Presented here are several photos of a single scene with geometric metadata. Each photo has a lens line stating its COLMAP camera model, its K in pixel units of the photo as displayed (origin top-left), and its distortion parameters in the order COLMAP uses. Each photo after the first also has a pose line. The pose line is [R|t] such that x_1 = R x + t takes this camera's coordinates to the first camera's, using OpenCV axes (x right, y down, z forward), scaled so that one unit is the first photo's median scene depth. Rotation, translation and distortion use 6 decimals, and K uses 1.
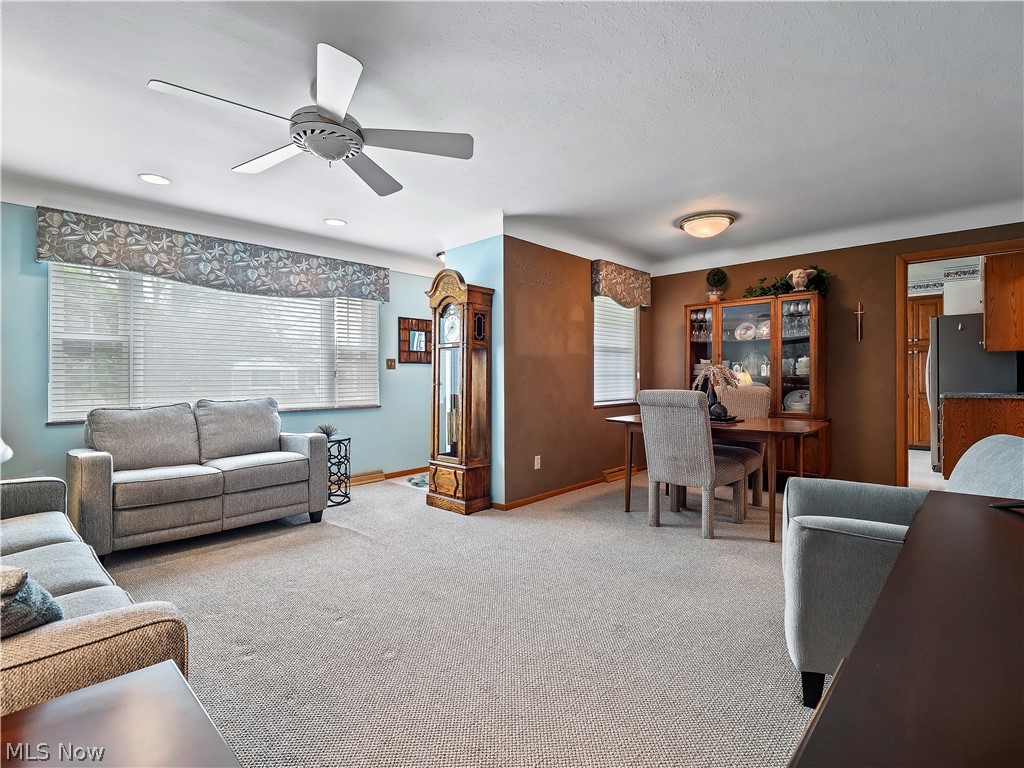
lens RADIAL K [[494.4, 0, 505.3], [0, 494.4, 380.0], [0, 0, 1]] dist [-0.001412, -0.002035]
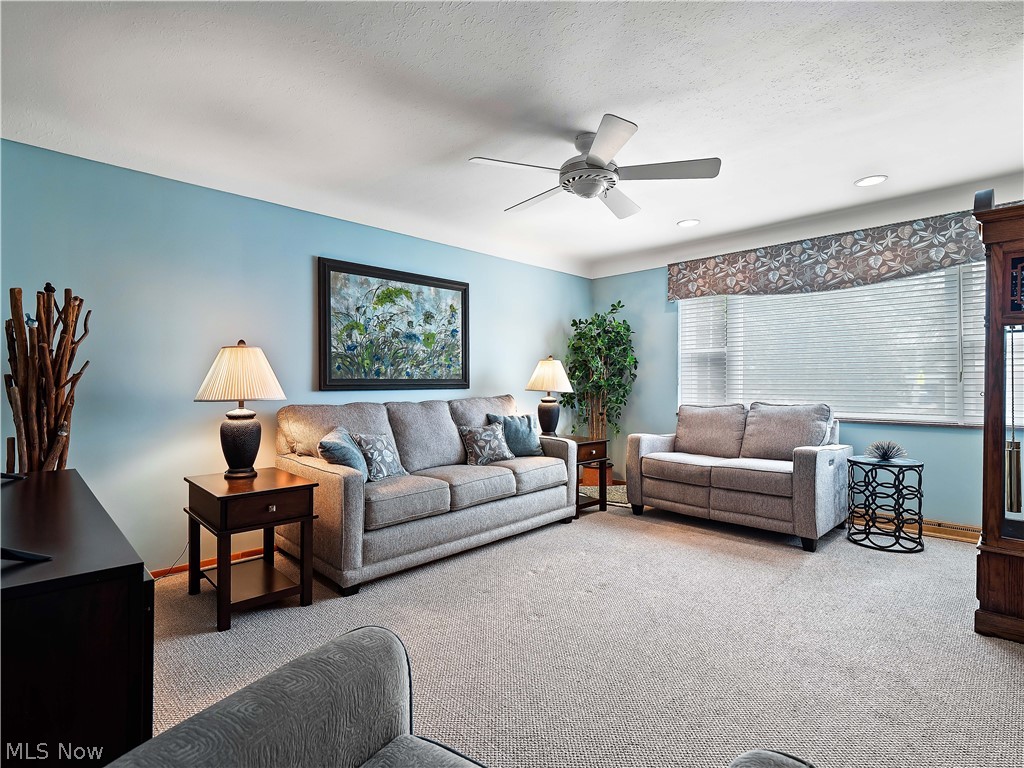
lens RADIAL K [[494.4, 0, 504.5], [0, 494.4, 382.4], [0, 0, 1]] dist [-0.001412, -0.002035]
pose [[-0.017005, 0.000773, -0.999855, 0.469106], [-0.007049, 0.999975, 0.000893, -0.000140], [0.999831, 0.007064, -0.016999, 0.476269]]
